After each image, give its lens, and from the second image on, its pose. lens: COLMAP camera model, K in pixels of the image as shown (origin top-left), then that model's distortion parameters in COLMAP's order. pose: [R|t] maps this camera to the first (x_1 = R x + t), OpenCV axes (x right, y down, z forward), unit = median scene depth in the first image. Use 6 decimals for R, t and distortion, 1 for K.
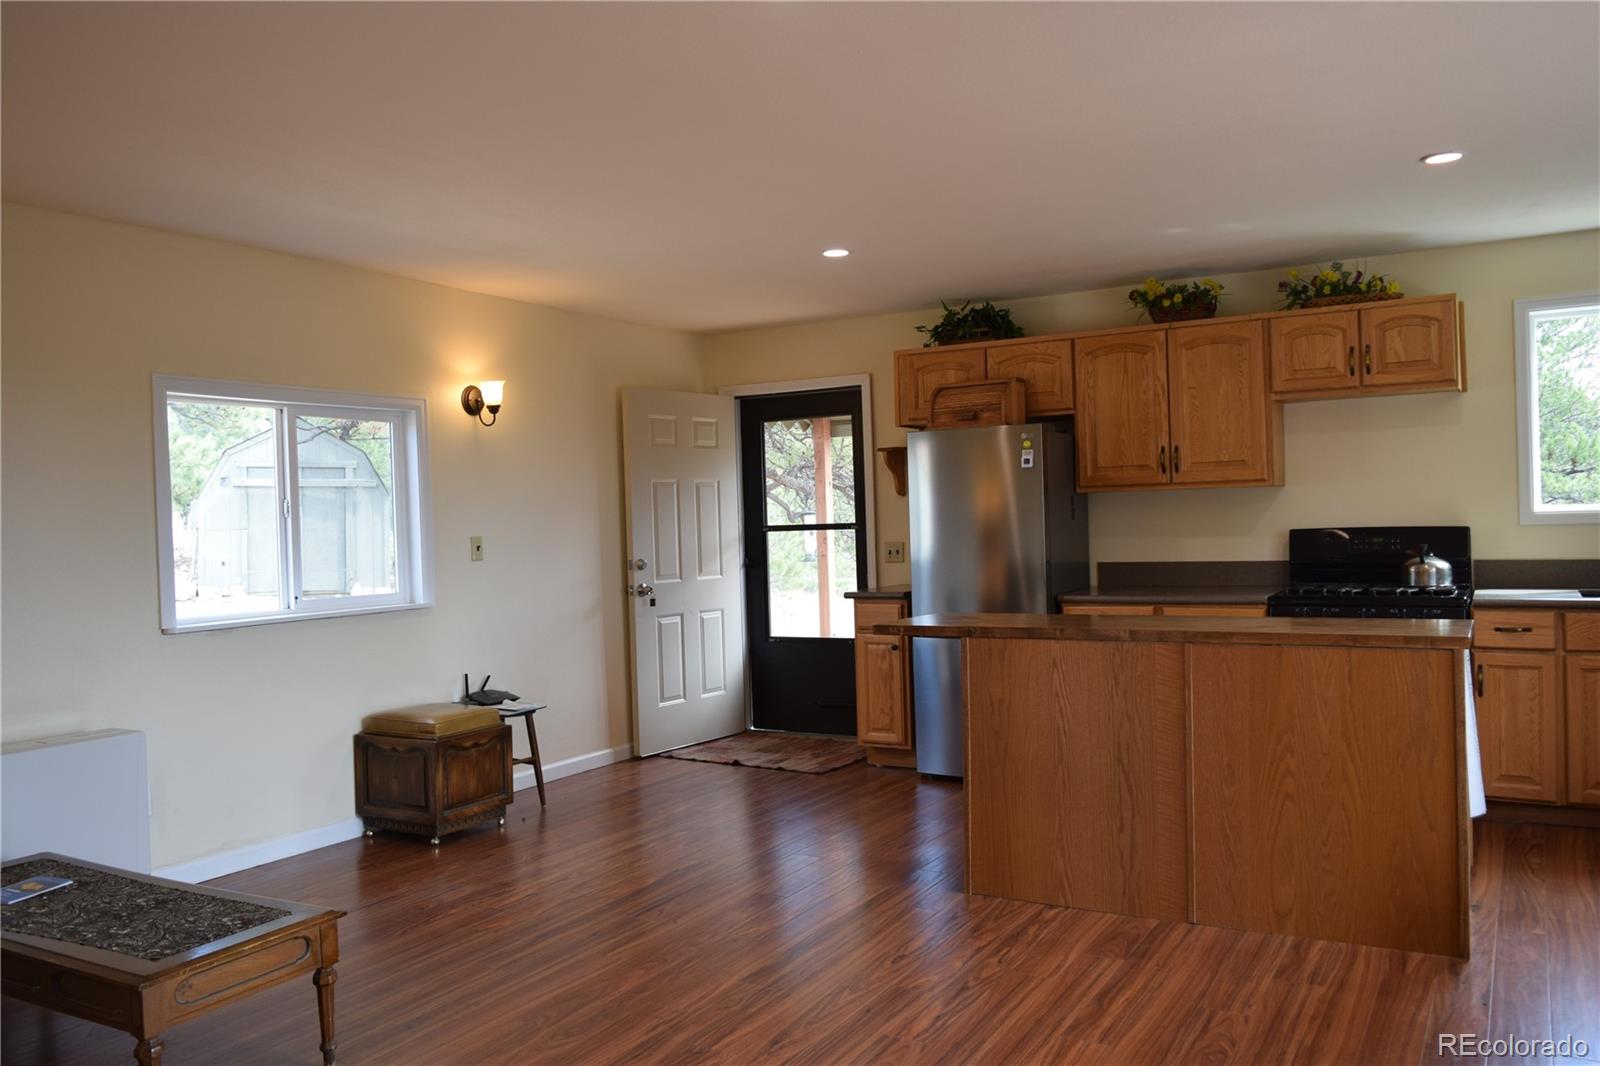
lens RADIAL K [[1226.4, 0, 808.8], [0, 1226.4, 544.6], [0, 0, 1]] dist [-0.013830, -0.007149]
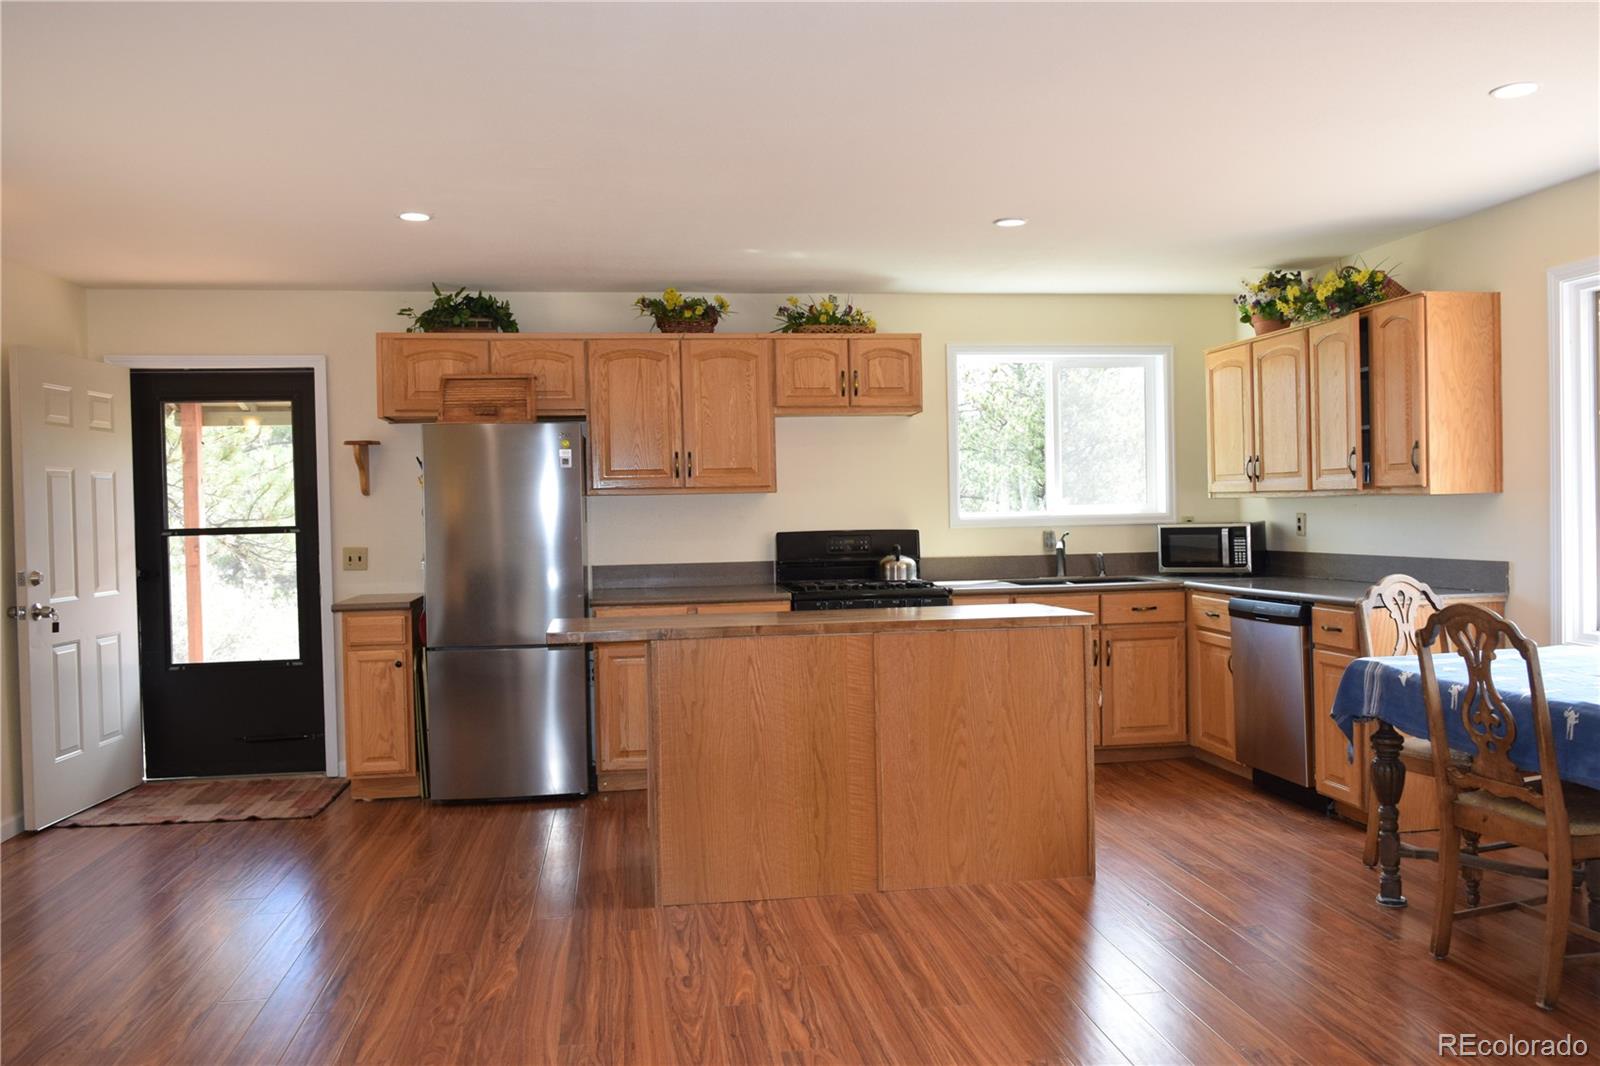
lens RADIAL K [[1226.4, 0, 811.5], [0, 1226.4, 535.5], [0, 0, 1]] dist [-0.013830, -0.007149]
pose [[0.780672, -0.000112, 0.624941, -0.282063], [0.010448, 0.999863, -0.012872, 0.005229], [-0.624854, 0.016578, 0.780566, 0.127336]]
